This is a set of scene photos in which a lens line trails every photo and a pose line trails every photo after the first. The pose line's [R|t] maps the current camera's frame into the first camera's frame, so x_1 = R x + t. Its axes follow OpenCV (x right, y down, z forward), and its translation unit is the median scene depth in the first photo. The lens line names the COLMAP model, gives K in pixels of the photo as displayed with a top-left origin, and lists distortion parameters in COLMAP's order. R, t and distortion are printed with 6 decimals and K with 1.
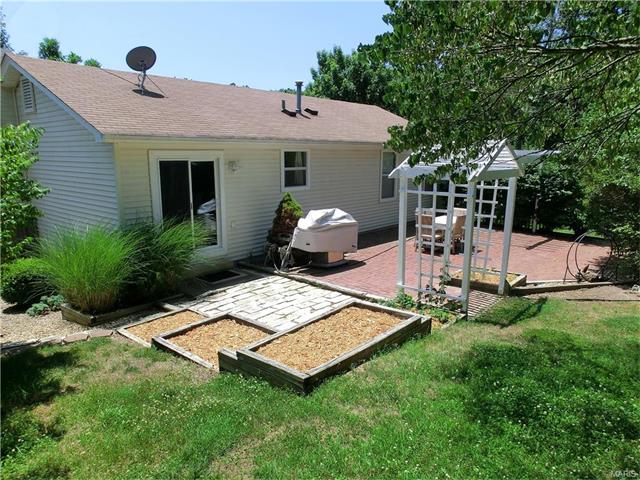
lens RADIAL K [[447.8, 0, 321.7], [0, 447.8, 240.5], [0, 0, 1]] dist [-0.026384, 0.037138]
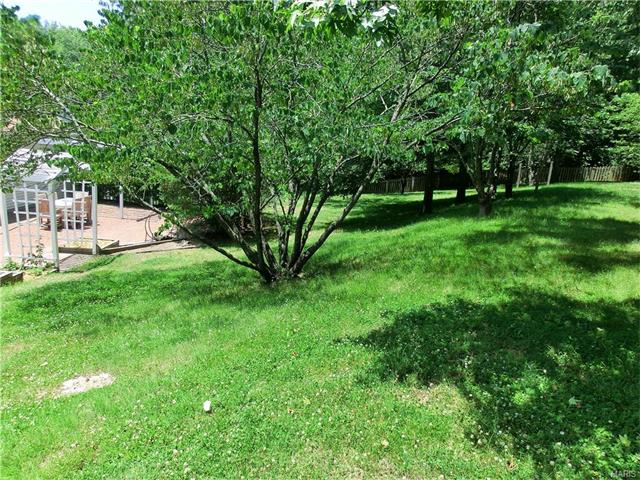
lens RADIAL K [[447.8, 0, 319.2], [0, 447.8, 240.0], [0, 0, 1]] dist [-0.026384, 0.037138]
pose [[0.775114, -0.092362, 0.625034, 0.058870], [0.050545, 0.995151, 0.084373, -0.014288], [-0.629797, -0.033807, 0.776024, -0.612318]]
